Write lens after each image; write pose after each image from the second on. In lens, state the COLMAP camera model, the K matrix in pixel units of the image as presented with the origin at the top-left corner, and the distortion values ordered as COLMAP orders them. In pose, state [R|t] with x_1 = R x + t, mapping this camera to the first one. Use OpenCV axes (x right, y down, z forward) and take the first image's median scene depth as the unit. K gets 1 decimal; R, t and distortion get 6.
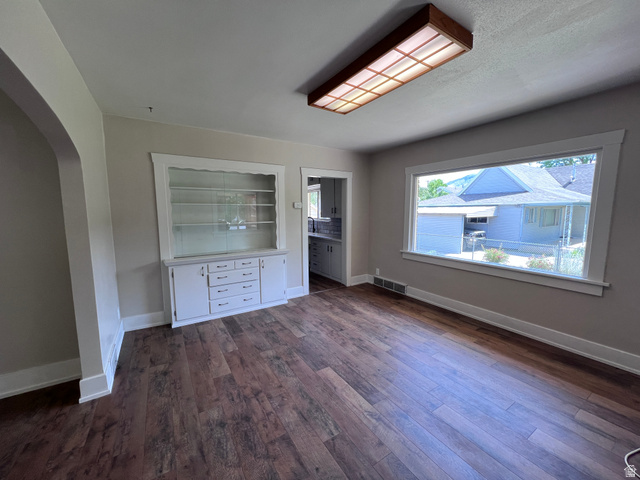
lens RADIAL K [[256.1, 0, 320.0], [0, 256.1, 240.0], [0, 0, 1]] dist [0.000656, 0.000029]
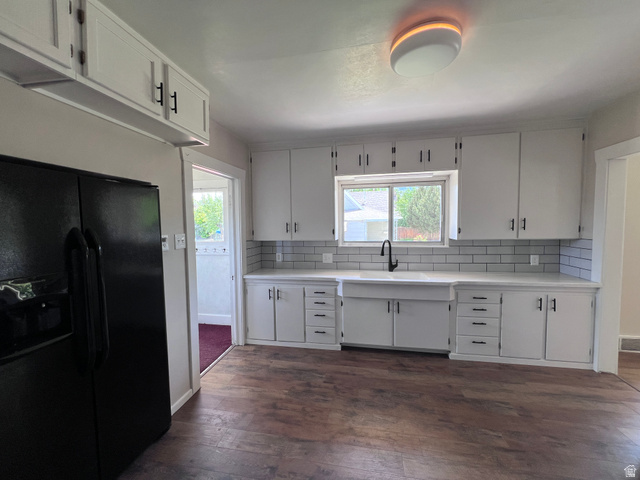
lens RADIAL K [[256.1, 0, 320.0], [0, 256.1, 240.0], [0, 0, 1]] dist [0.000656, 0.000029]
pose [[0.686668, -0.048453, 0.725354, -0.469574], [0.095519, 0.995139, -0.023950, -0.089287], [-0.720668, 0.085730, 0.687959, 0.756111]]
